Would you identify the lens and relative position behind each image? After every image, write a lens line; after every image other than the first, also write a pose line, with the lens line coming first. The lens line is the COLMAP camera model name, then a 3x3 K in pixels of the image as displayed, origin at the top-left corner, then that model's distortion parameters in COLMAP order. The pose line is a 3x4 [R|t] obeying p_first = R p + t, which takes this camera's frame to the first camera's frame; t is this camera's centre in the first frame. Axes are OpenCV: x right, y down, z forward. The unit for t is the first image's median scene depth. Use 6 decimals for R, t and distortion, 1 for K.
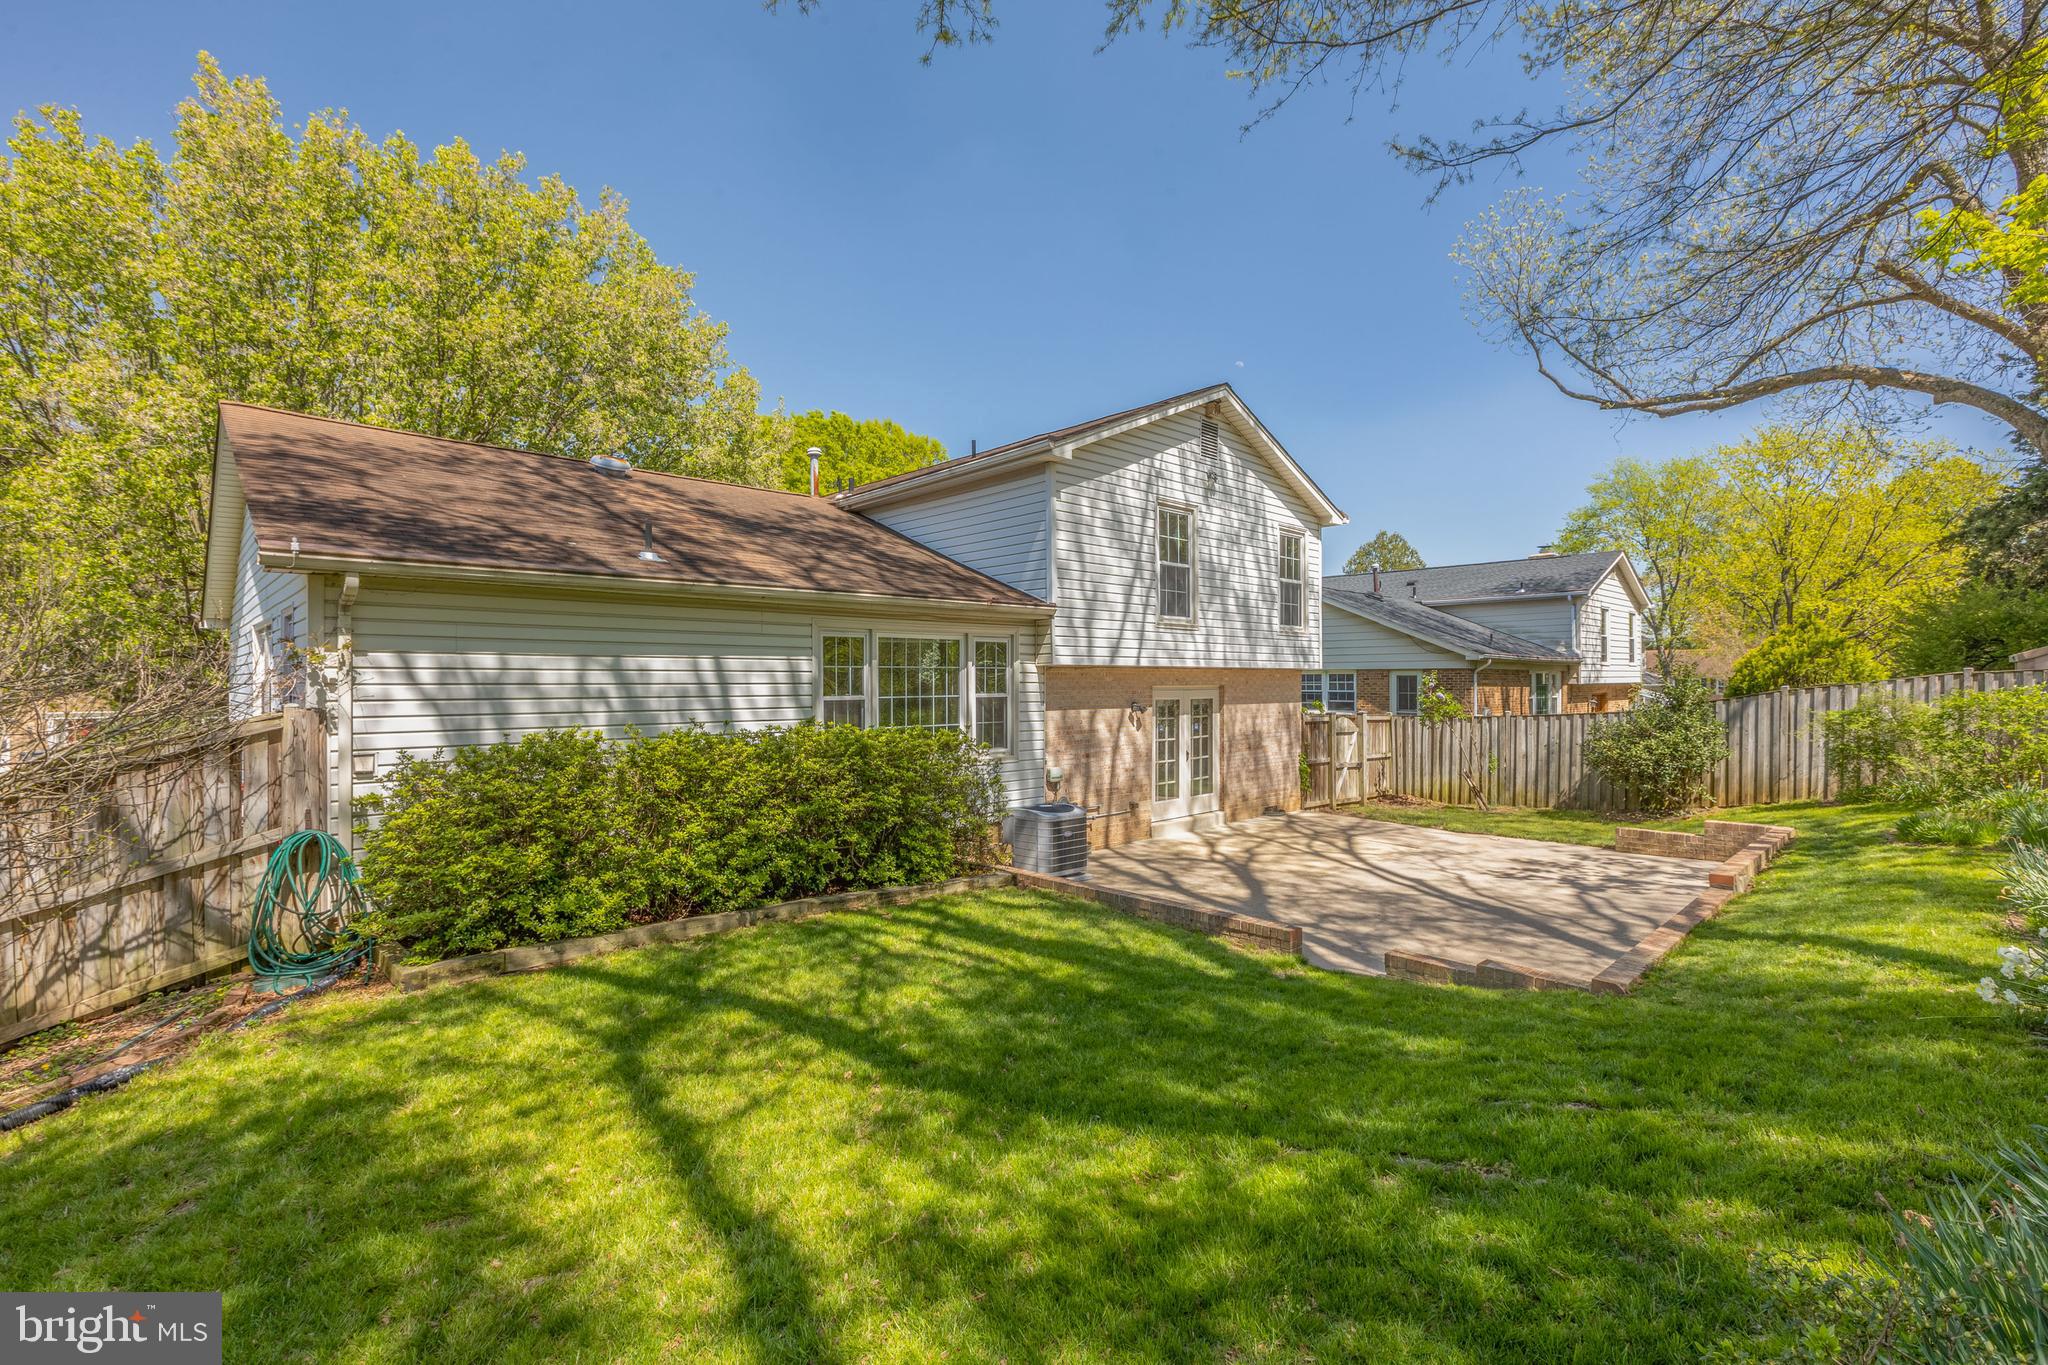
lens RADIAL K [[904.0, 0, 1027.9], [0, 904.0, 674.5], [0, 0, 1]] dist [-0.001867, -0.000106]
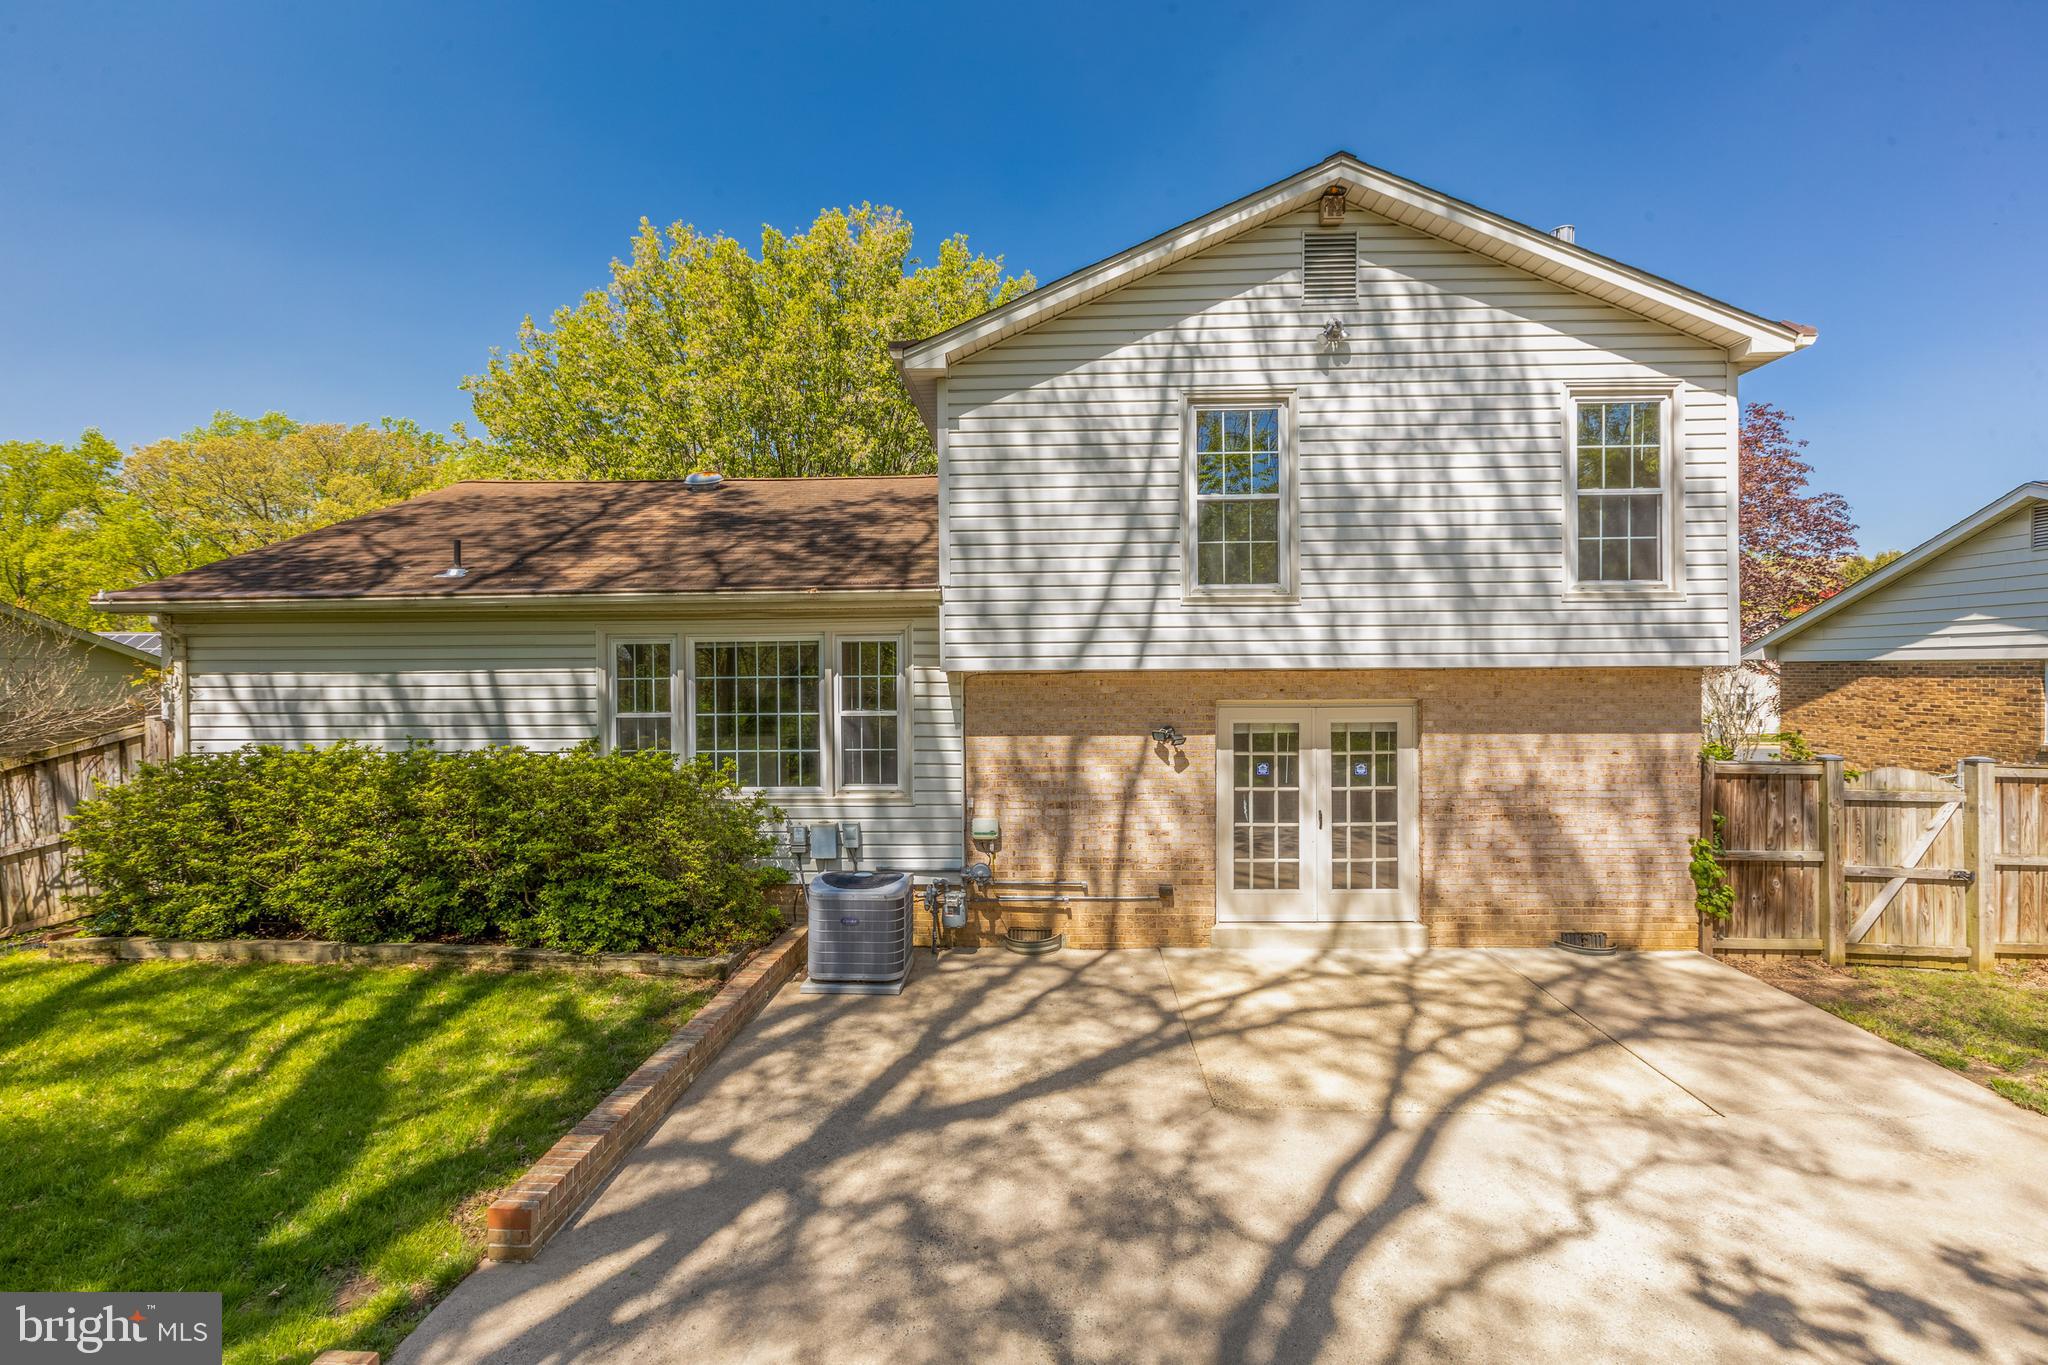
lens RADIAL K [[904.0, 0, 1027.9], [0, 904.0, 674.5], [0, 0, 1]] dist [-0.001867, -0.000106]
pose [[0.698213, -0.000776, -0.715890, 0.548105], [0.010875, 0.999896, 0.009522, -0.013959], [0.715808, -0.014433, 0.698148, 0.542556]]
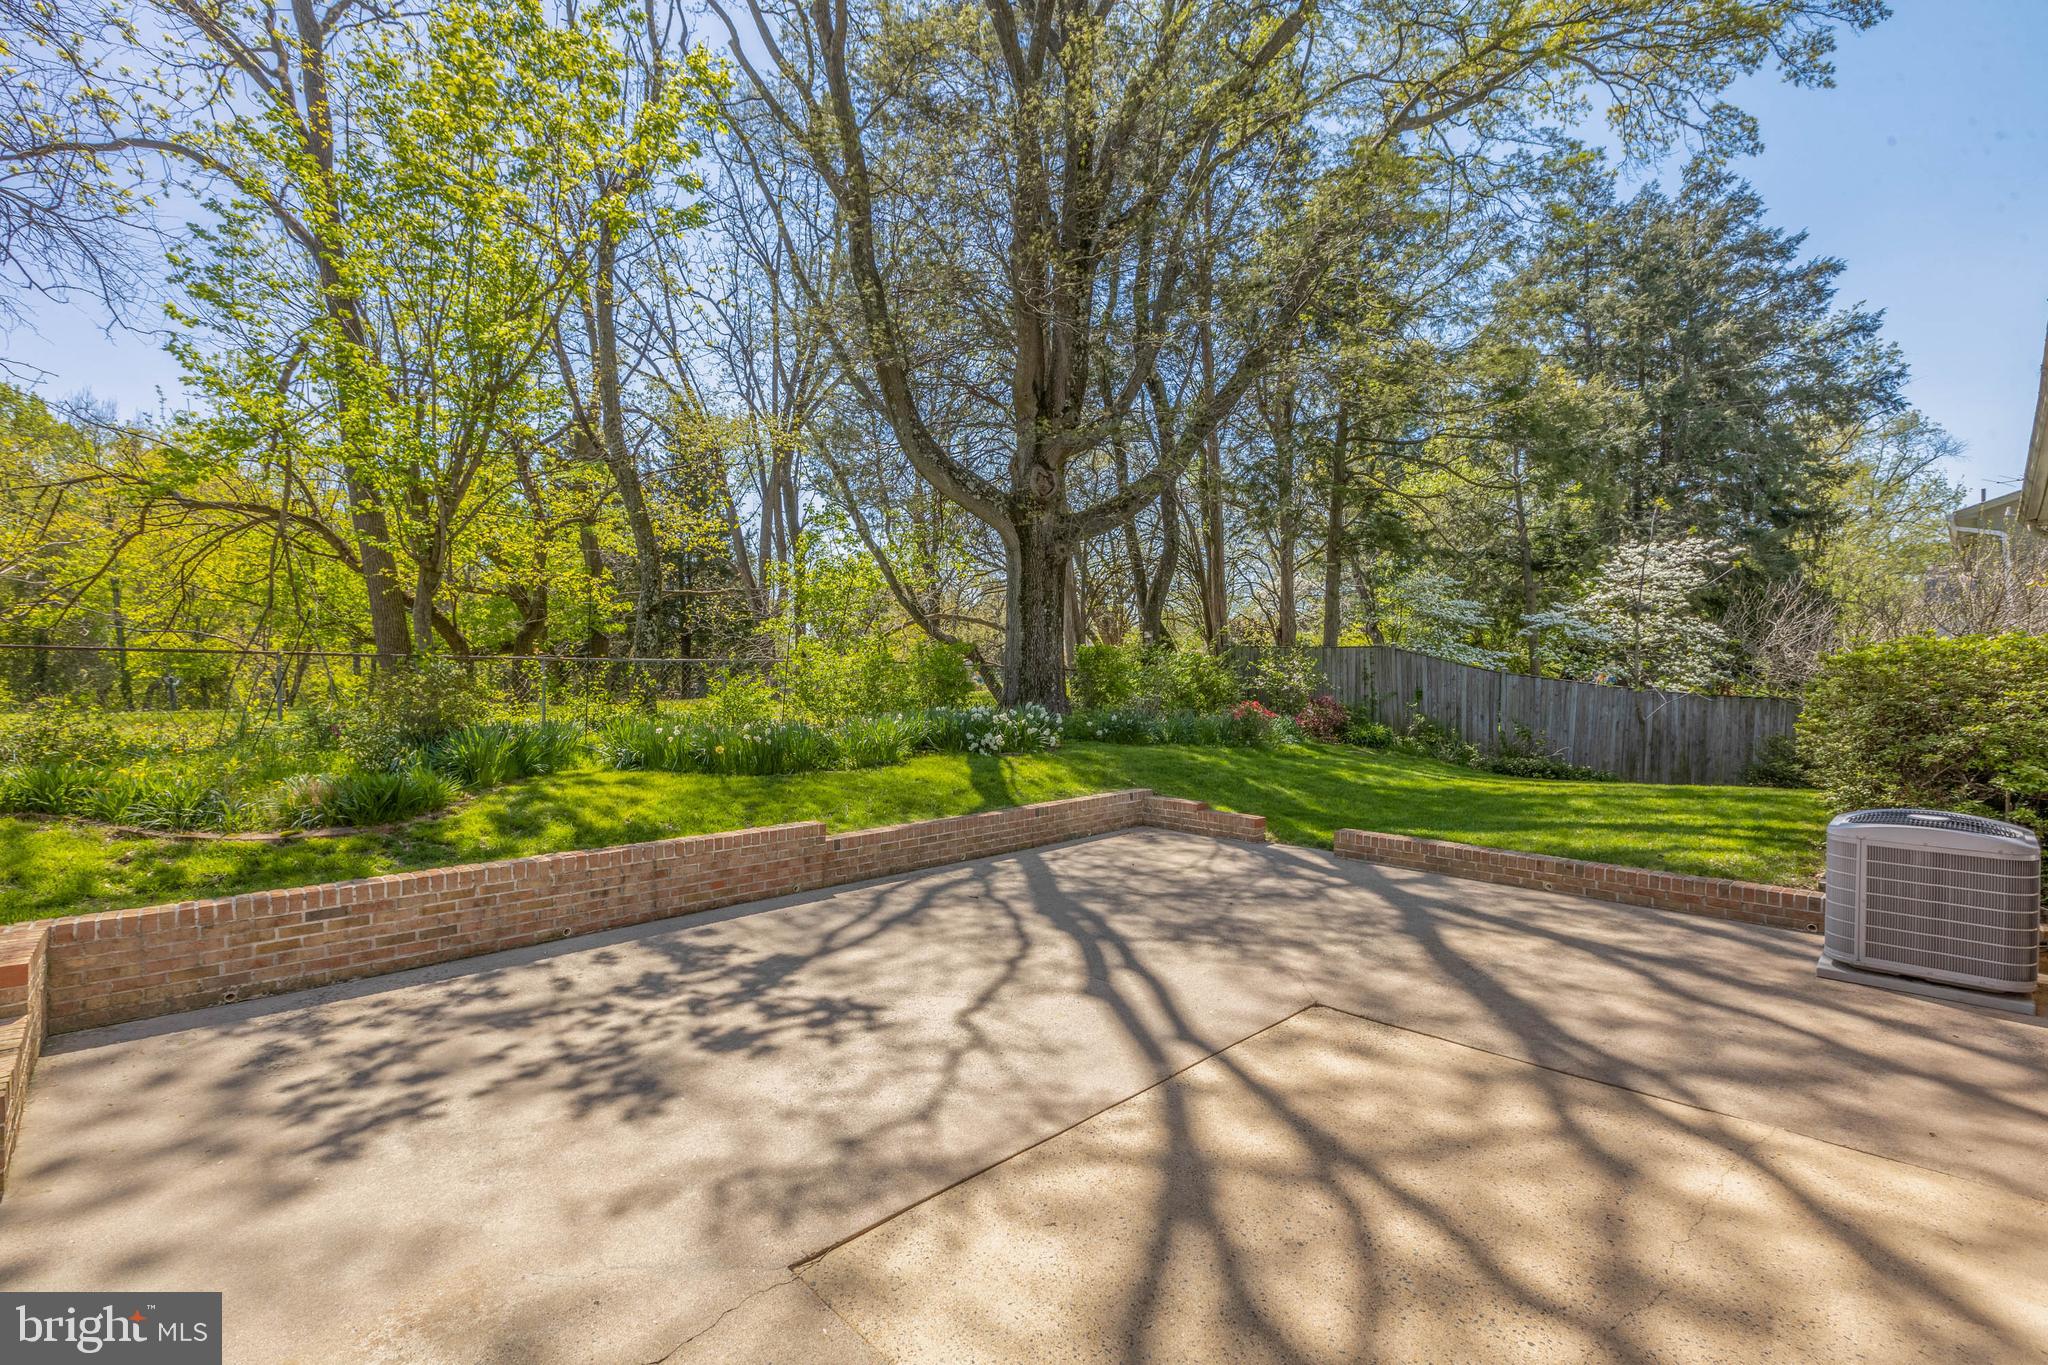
lens RADIAL K [[918.3, 0, 994.5], [0, 918.3, 679.8], [0, 0, 1]] dist [0.000261, 0.000002]
pose [[-0.999495, 0.004589, 0.031445, 0.423114], [0.004611, 0.999989, 0.000636, 0.067530], [-0.031441, 0.000780, -0.999505, 1.322484]]
